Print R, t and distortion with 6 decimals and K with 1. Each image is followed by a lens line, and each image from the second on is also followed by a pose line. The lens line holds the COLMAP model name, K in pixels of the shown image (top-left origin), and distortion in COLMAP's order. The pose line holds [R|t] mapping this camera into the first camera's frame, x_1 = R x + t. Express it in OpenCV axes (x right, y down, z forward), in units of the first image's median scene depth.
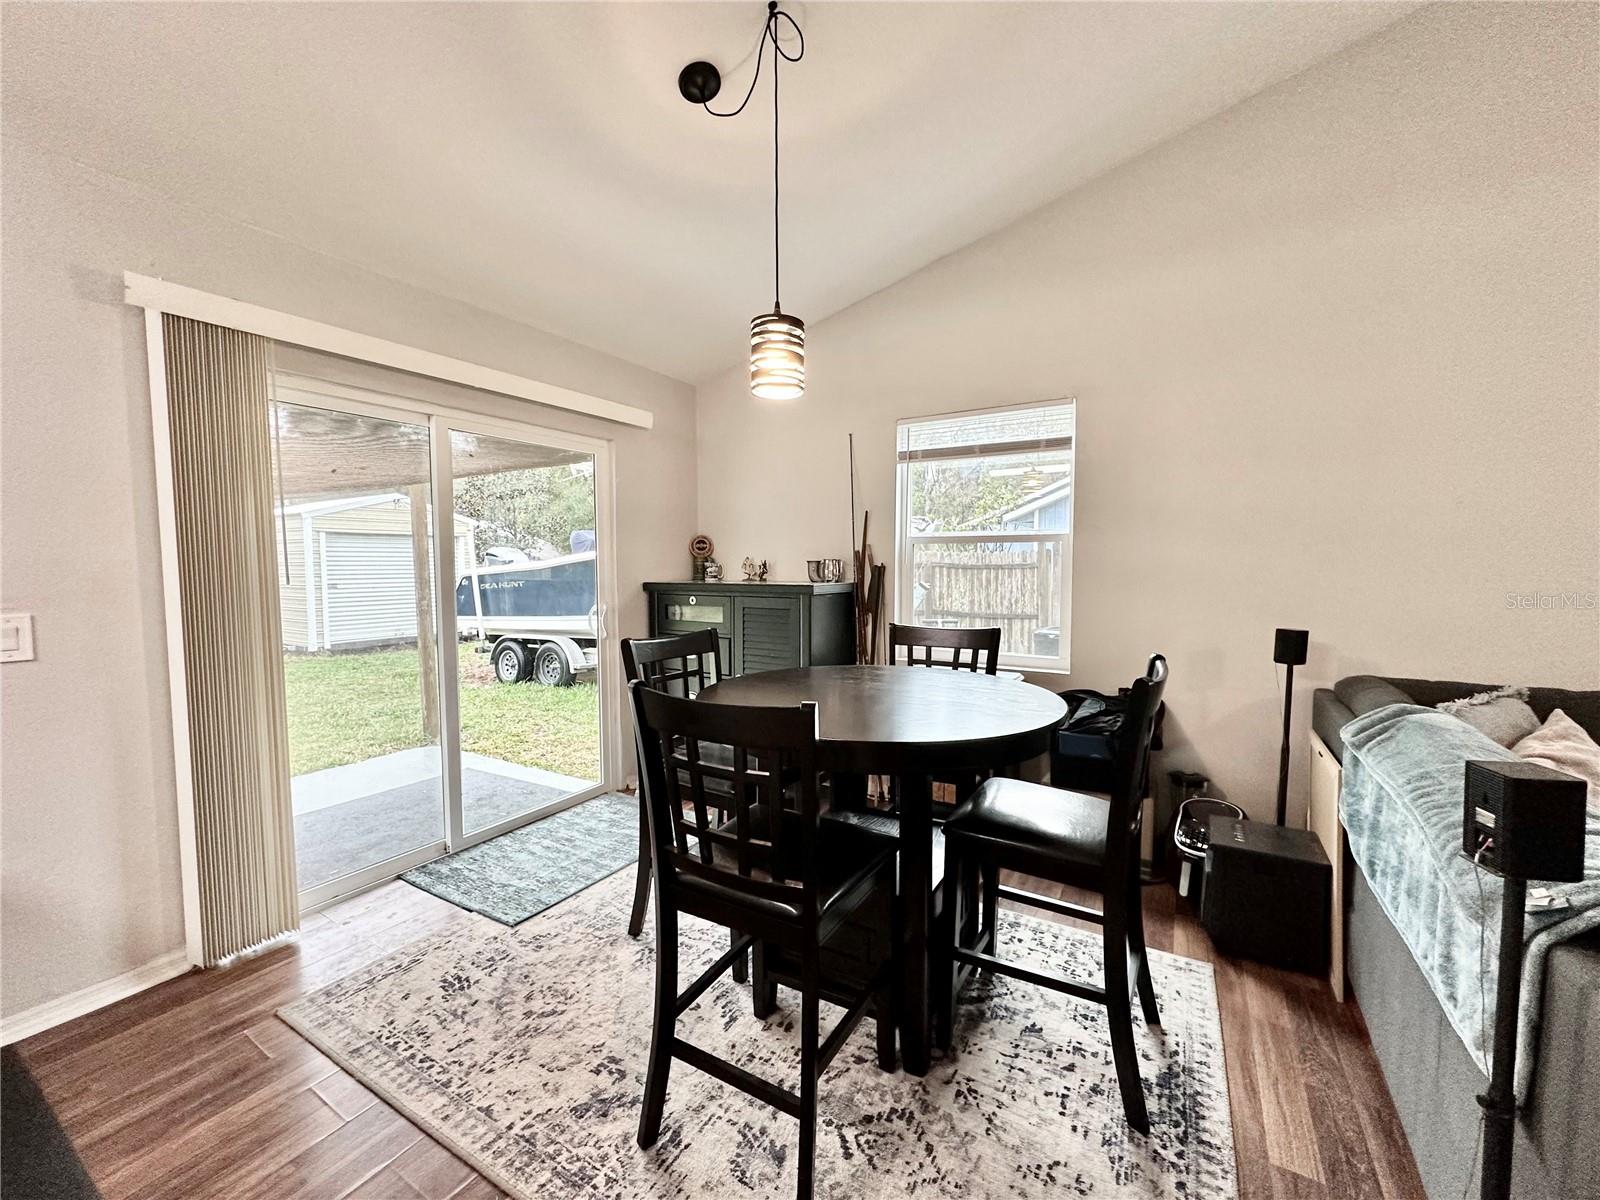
lens RADIAL K [[629.5, 0, 800.0], [0, 629.5, 600.0], [0, 0, 1]] dist [0.000841, 0.000047]
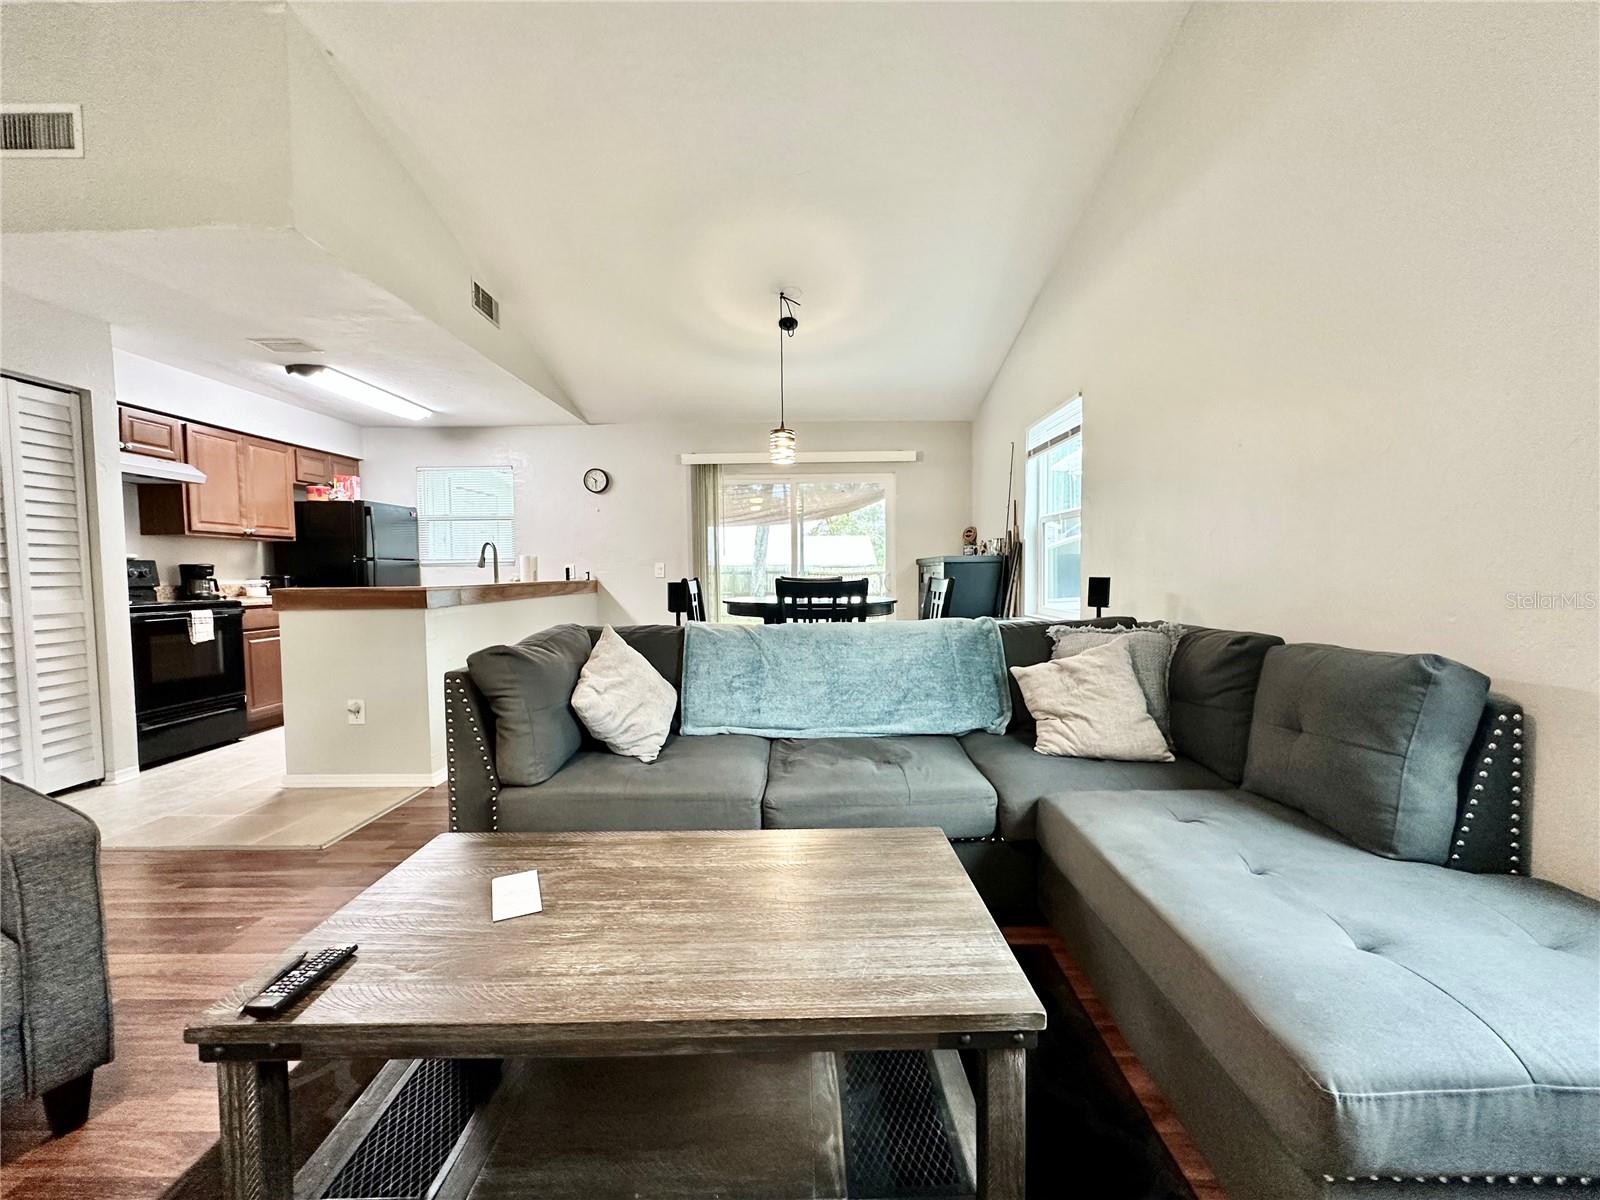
lens RADIAL K [[651.6, 0, 800.0], [0, 651.6, 600.0], [0, 0, 1]] dist [0.000640, 0.000301]
pose [[0.509352, 0.032624, -0.859940, 1.072942], [-0.044263, 0.998952, 0.011680, 0.069347], [0.859419, 0.032114, 0.510262, -0.056481]]
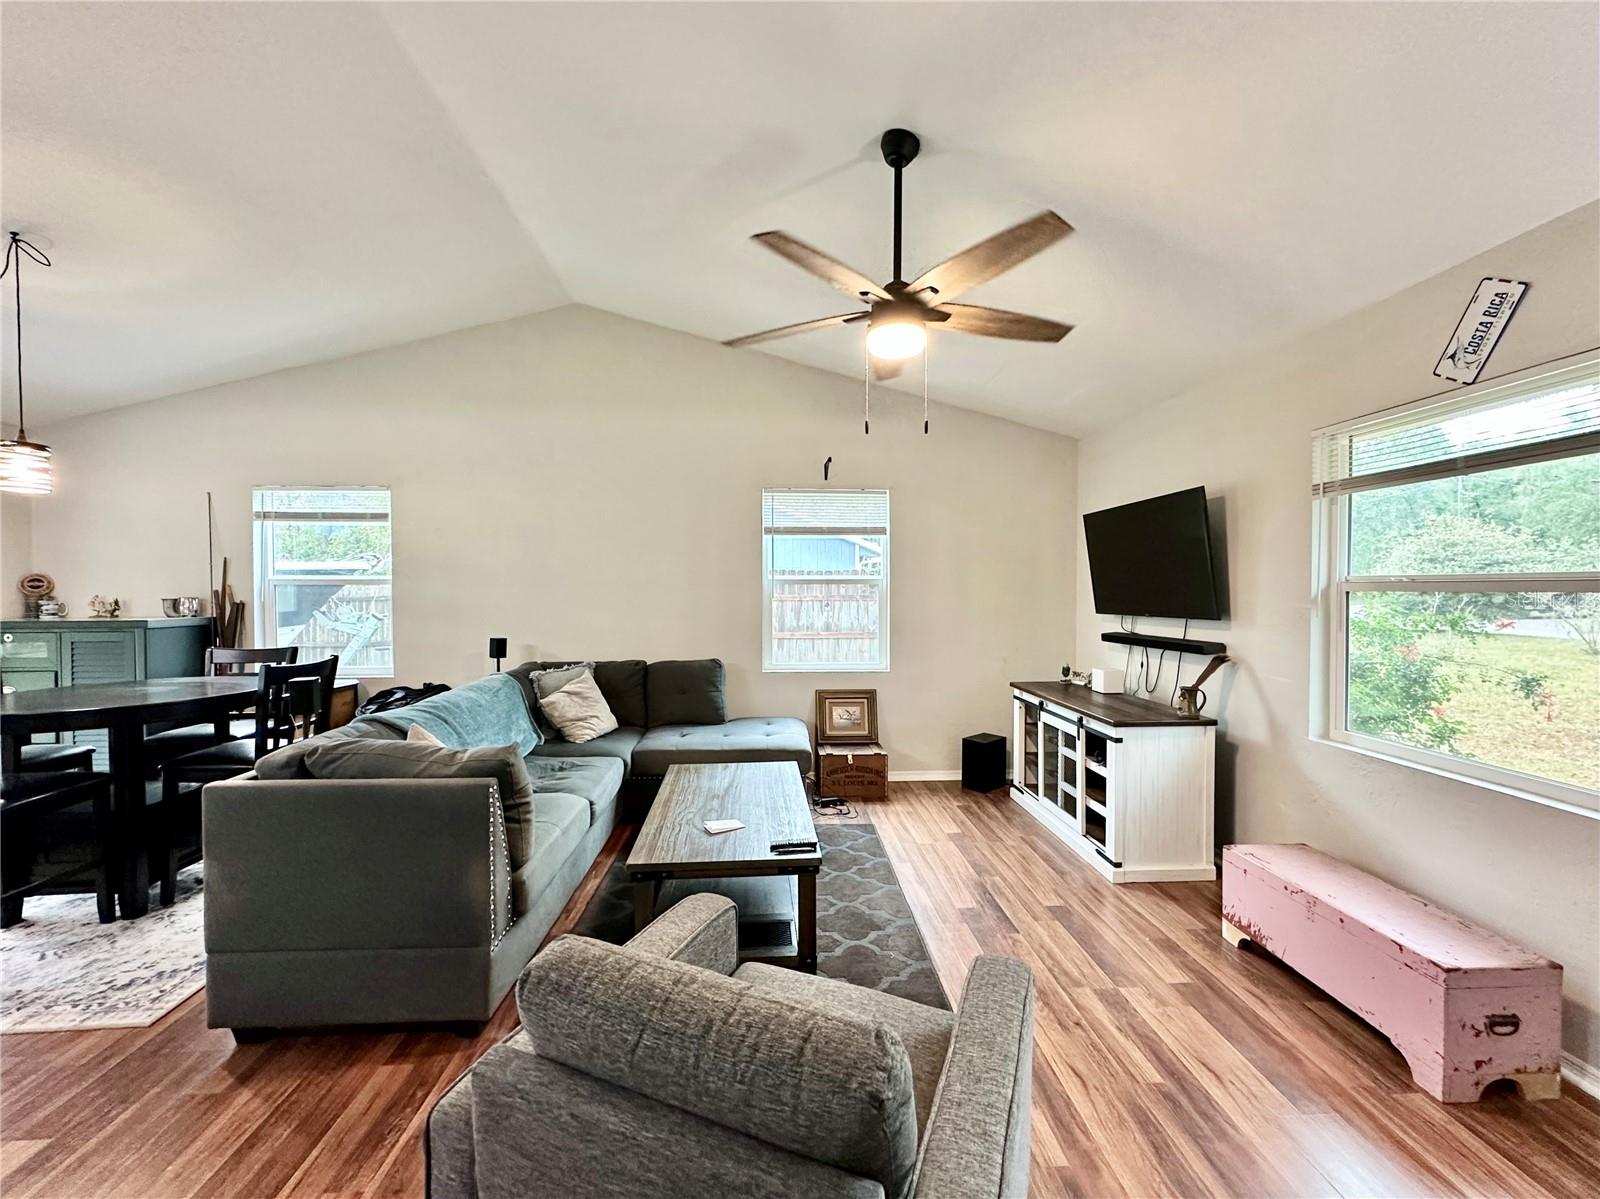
lens RADIAL K [[651.6, 0, 800.0], [0, 651.6, 599.5], [0, 0, 1]] dist [0.000640, 0.000301]
pose [[0.826994, -0.011135, 0.562101, 0.323561], [0.035859, 0.998813, -0.032971, 0.021130], [-0.561067, 0.047423, 0.826411, -0.673493]]
